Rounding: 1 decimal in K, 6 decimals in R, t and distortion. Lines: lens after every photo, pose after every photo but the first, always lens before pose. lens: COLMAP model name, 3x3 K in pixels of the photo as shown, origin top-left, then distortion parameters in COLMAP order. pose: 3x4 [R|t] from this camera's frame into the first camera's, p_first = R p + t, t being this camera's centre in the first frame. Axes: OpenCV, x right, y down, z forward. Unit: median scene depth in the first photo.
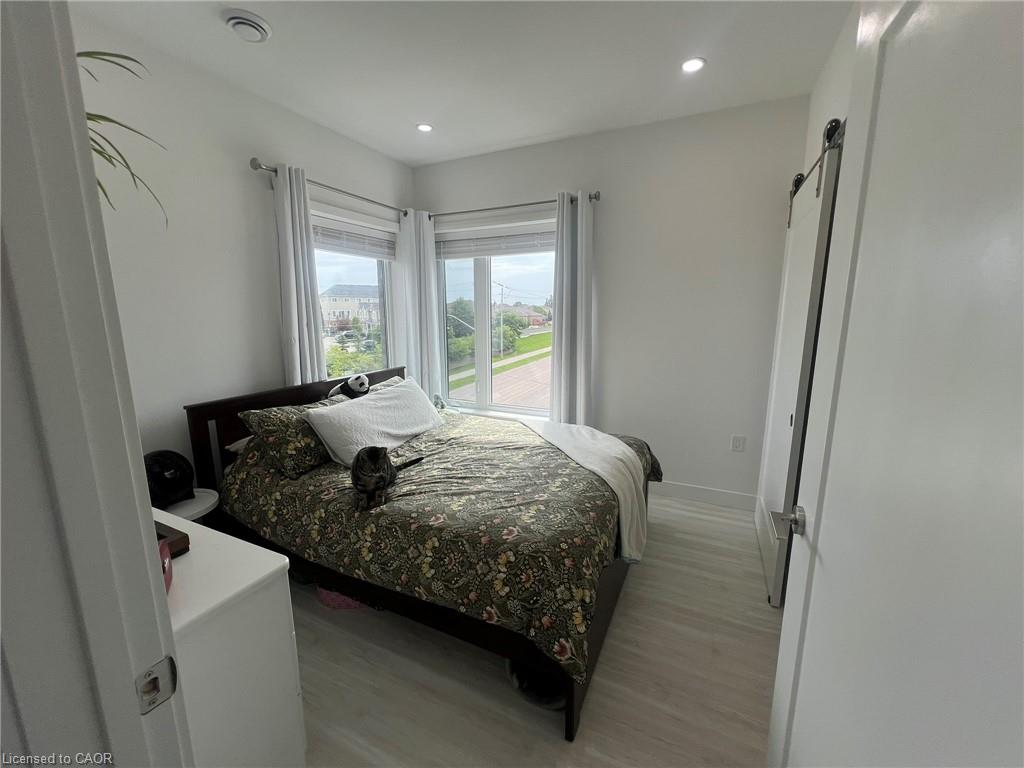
lens RADIAL K [[410.5, 0, 512.0], [0, 410.5, 384.0], [0, 0, 1]] dist [-0.000368, 0.000037]
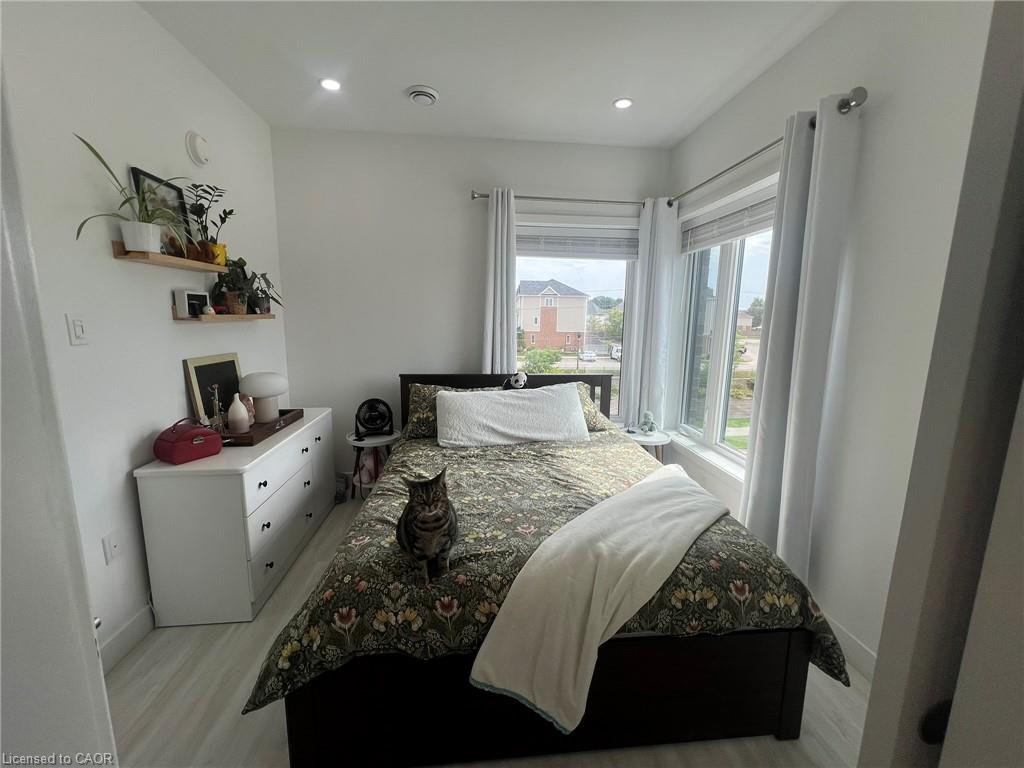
lens RADIAL K [[409.6, 0, 511.8], [0, 409.6, 381.2], [0, 0, 1]] dist [-0.000331, -0.000239]
pose [[0.516331, 0.142997, -0.844366, 0.501625], [-0.167434, 0.983789, 0.064222, -0.061924], [0.839862, 0.108216, 0.531904, 0.414822]]
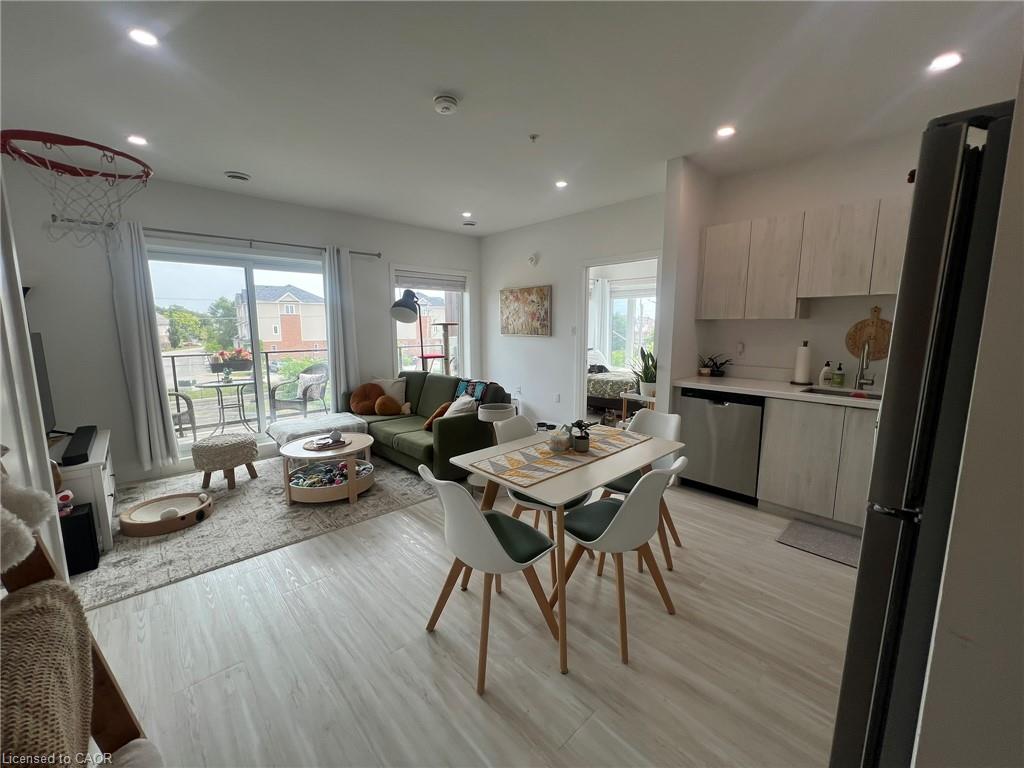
lens RADIAL K [[409.6, 0, 511.8], [0, 409.6, 381.2], [0, 0, 1]] dist [-0.000331, -0.000239]
pose [[0.932792, 0.049619, -0.356984, 0.171175], [-0.064481, 0.997473, -0.029843, 0.299976], [0.354601, 0.050856, 0.933634, -1.587861]]
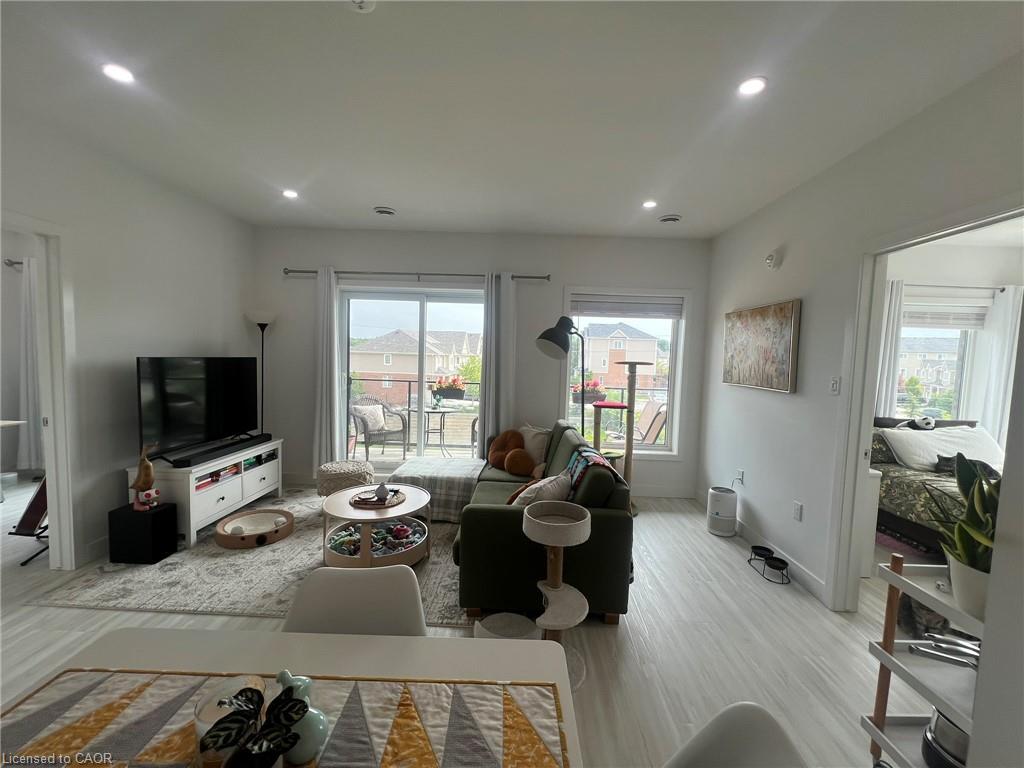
lens RADIAL K [[409.6, 0, 511.8], [0, 409.6, 381.2], [0, 0, 1]] dist [-0.000331, -0.000239]
pose [[0.420850, 0.072913, -0.904195, 0.273933], [-0.194488, 0.980838, -0.011430, 0.145873], [0.886036, 0.180666, 0.426967, -0.835848]]
